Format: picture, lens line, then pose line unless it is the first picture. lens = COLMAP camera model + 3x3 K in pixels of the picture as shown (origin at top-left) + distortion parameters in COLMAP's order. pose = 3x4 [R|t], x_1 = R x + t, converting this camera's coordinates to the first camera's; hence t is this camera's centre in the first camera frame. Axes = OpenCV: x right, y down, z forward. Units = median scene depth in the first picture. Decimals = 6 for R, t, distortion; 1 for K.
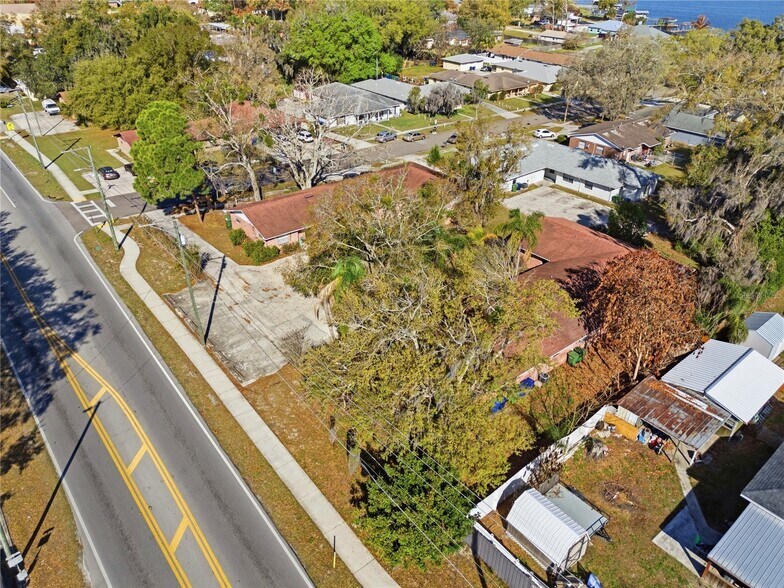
lens RADIAL K [[580.1, 0, 392.0], [0, 580.1, 294.0], [0, 0, 1]] dist [0.049708, -0.005030]
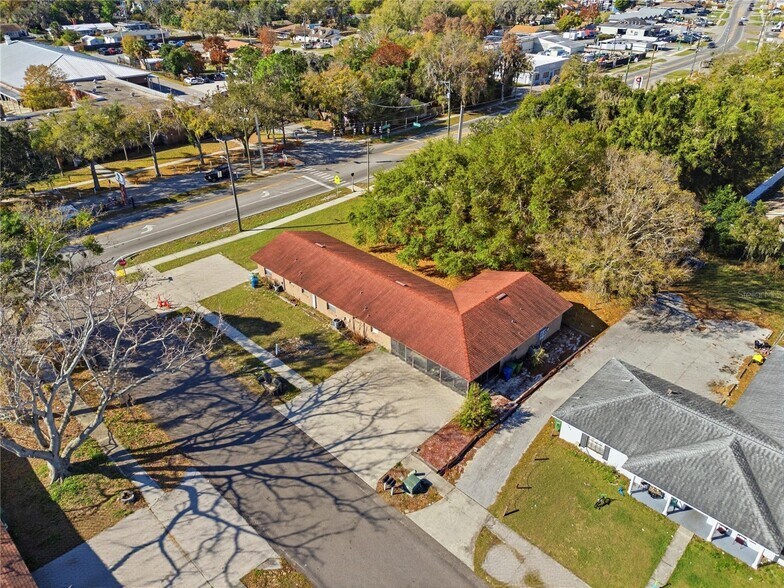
lens RADIAL K [[580.1, 0, 392.0], [0, 580.1, 294.0], [0, 0, 1]] dist [0.049708, -0.005030]
pose [[0.109883, 0.486505, -0.866740, 0.240136], [-0.507197, 0.777387, 0.372050, -0.626682], [0.854797, 0.398726, 0.332175, 1.039094]]
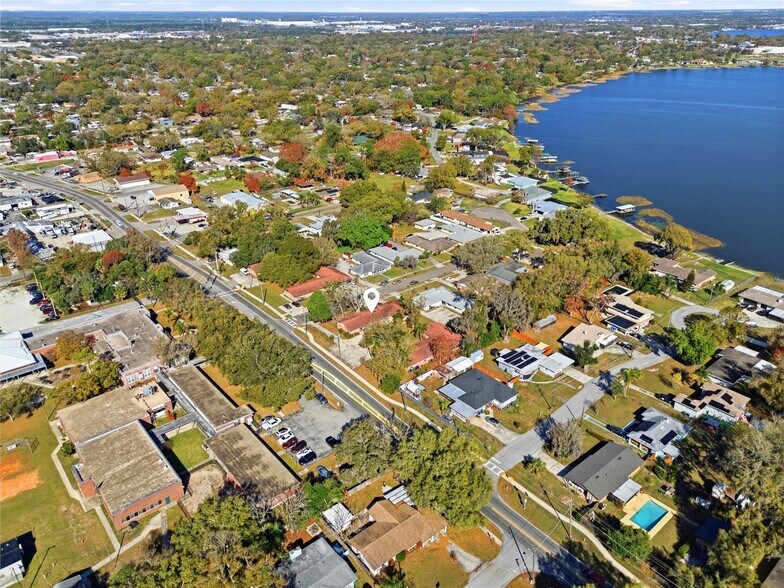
lens RADIAL K [[580.1, 0, 392.0], [0, 580.1, 294.0], [0, 0, 1]] dist [0.049708, -0.005030]
pose [[0.999721, -0.022529, -0.007135, 0.047768], [0.021800, 0.995739, -0.089604, -0.002612], [0.009123, 0.089424, 0.995952, -1.948189]]
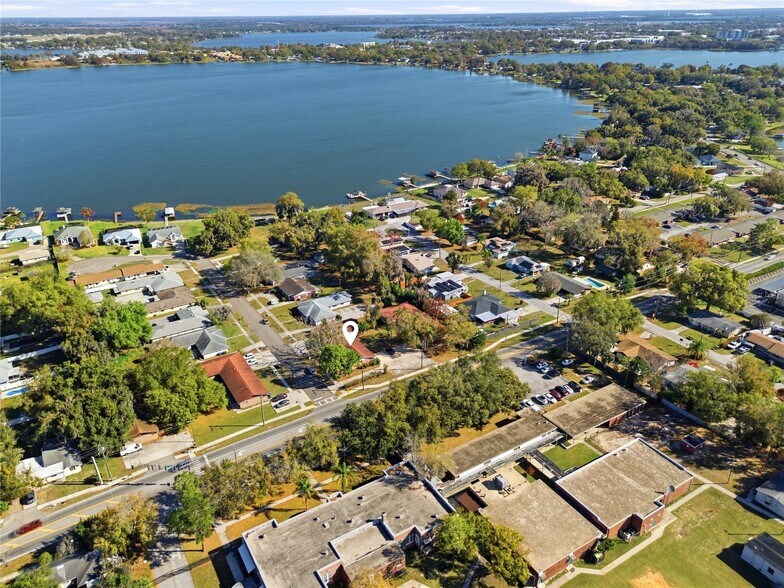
lens RADIAL K [[580.1, 0, 392.0], [0, 580.1, 294.0], [0, 0, 1]] dist [0.049708, -0.005030]
pose [[0.143293, -0.449293, 0.881818, -2.308788], [0.523903, 0.790366, 0.317565, -1.076657], [-0.839639, 0.416482, 0.348639, -0.281574]]
